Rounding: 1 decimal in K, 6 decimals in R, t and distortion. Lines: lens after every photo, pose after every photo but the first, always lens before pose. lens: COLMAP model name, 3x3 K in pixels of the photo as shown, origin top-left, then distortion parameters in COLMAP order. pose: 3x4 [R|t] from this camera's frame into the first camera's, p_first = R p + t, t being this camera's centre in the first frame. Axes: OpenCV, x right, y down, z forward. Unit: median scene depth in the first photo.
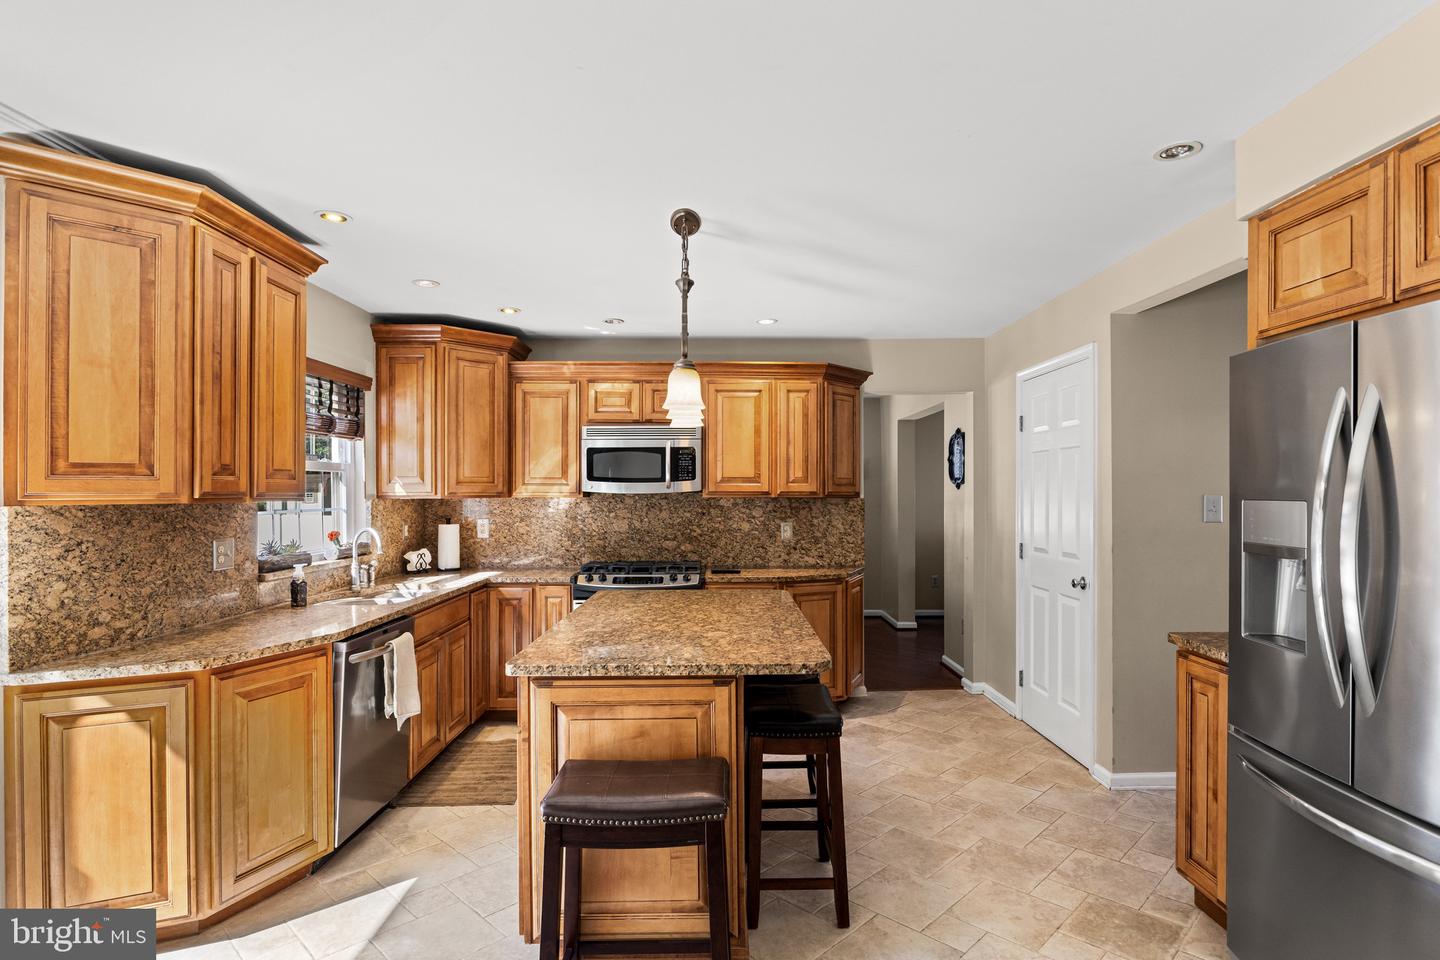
lens RADIAL K [[759.5, 0, 727.9], [0, 759.5, 486.5], [0, 0, 1]] dist [0.000471, 0.000301]
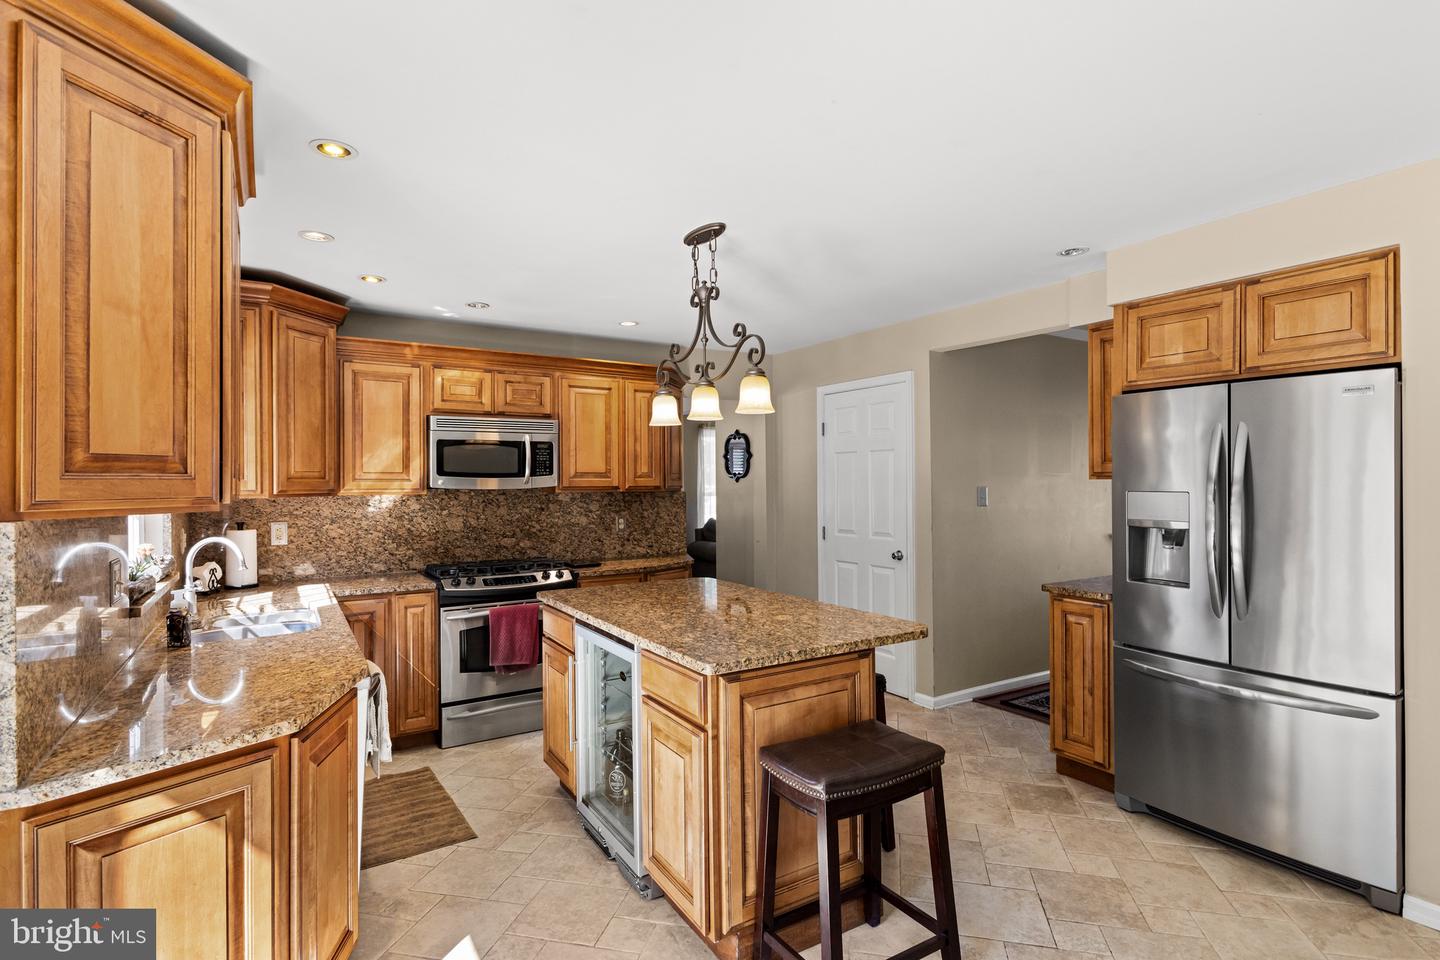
lens RADIAL K [[723.7, 0, 728.9], [0, 723.7, 475.7], [0, 0, 1]] dist [0.018088, 0.000459]
pose [[0.853259, 0.000707, 0.521486, -0.462180], [0.001176, 0.999994, -0.003280, -0.006070], [-0.521485, 0.003412, 0.853253, 0.103653]]
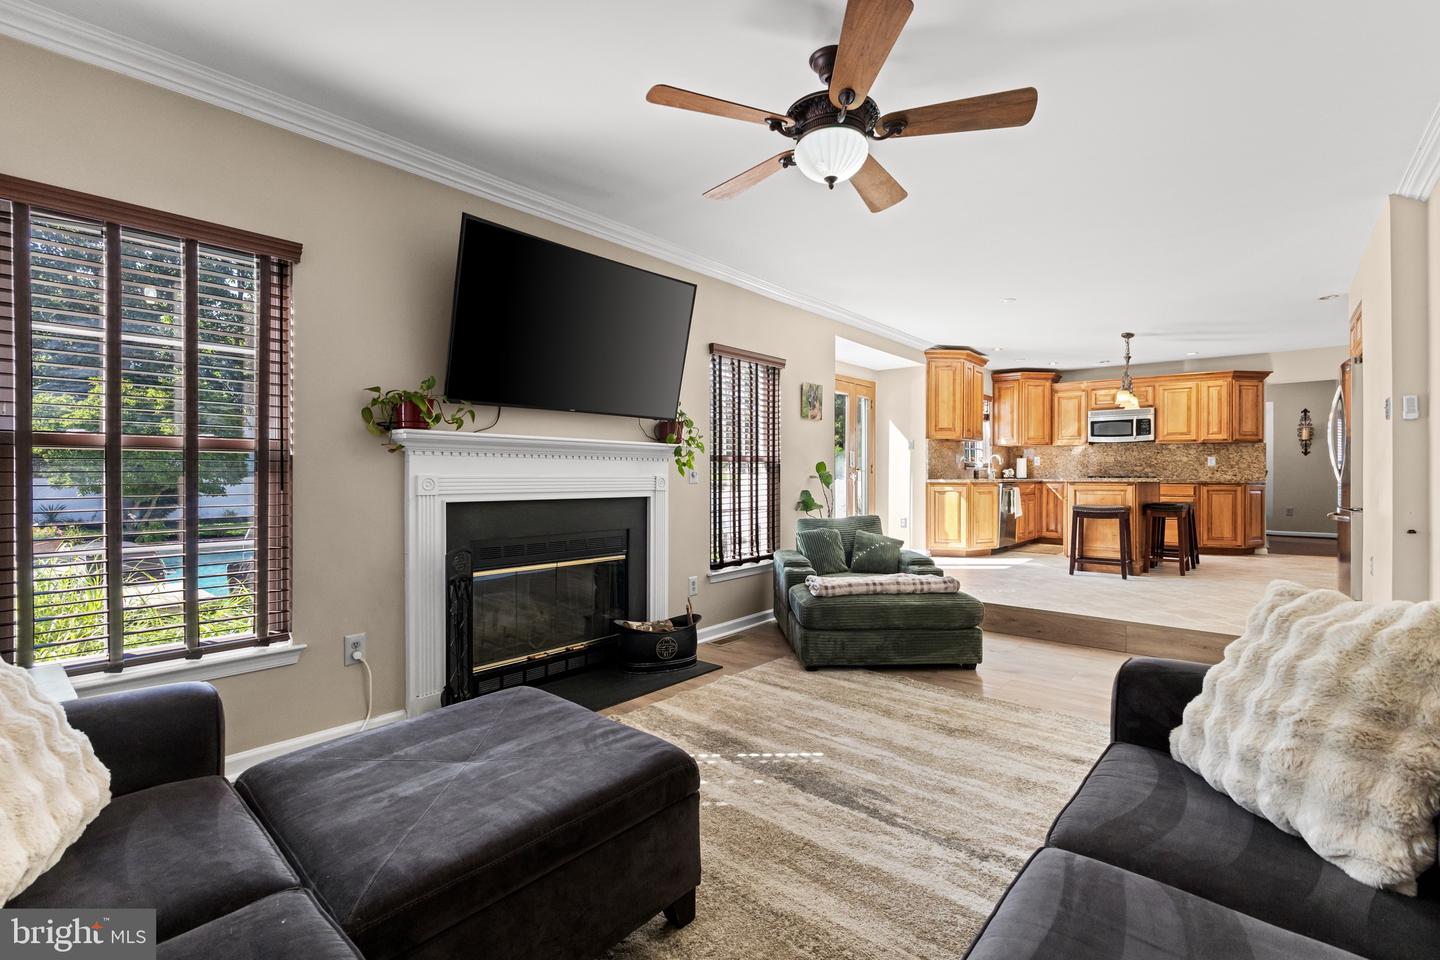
lens RADIAL K [[654.8, 0, 718.2], [0, 654.8, 474.0], [0, 0, 1]] dist [-0.001563, -0.000402]
pose [[0.753539, 0.005474, -0.657381, 0.322872], [-0.002140, 0.999980, 0.005875, 0.121593], [0.657400, -0.003020, 0.753536, -1.475136]]
